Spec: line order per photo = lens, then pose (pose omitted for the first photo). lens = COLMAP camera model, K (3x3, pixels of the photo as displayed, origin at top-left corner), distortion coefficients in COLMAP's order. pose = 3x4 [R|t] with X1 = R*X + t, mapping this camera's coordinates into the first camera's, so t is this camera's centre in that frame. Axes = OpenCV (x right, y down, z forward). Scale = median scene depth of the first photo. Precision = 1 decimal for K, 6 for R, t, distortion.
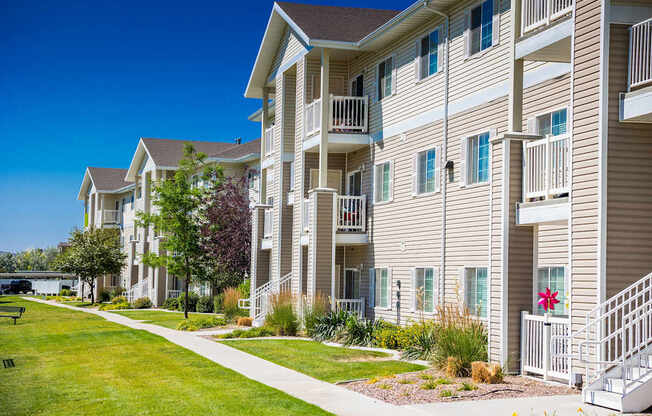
lens RADIAL K [[1260.9, 0, 325.6], [0, 1260.9, 208.6], [0, 0, 1]] dist [0.353722, 0.054882]
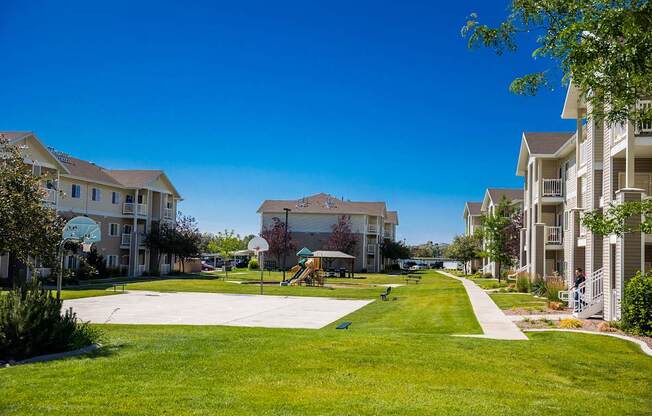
lens RADIAL K [[818.0, 0, 326.2], [0, 818.0, 207.6], [0, 0, 1]] dist [0.022144, 0.030354]
pose [[0.918689, -0.008599, -0.394887, 0.189932], [0.005276, 0.999941, -0.009500, -0.027848], [0.394945, 0.006644, 0.918681, -0.355106]]
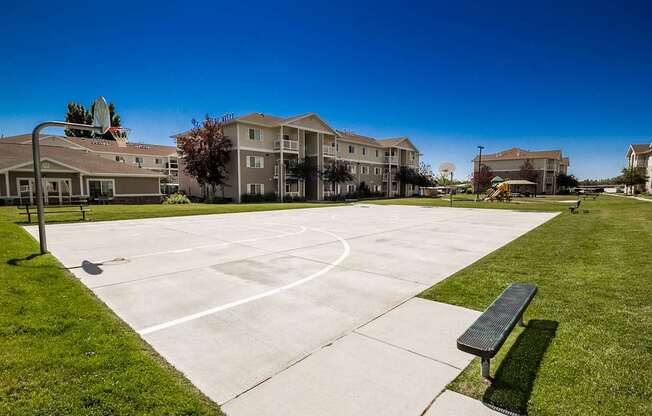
lens RADIAL K [[302.8, 0, 328.0], [0, 302.8, 213.5], [0, 0, 1]] dist [0.000632, -0.015621]
pose [[0.562684, 0.055758, -0.824790, -0.043414], [0.047186, 0.993930, 0.099383, 0.036264], [0.825324, -0.094839, 0.556637, 0.235692]]
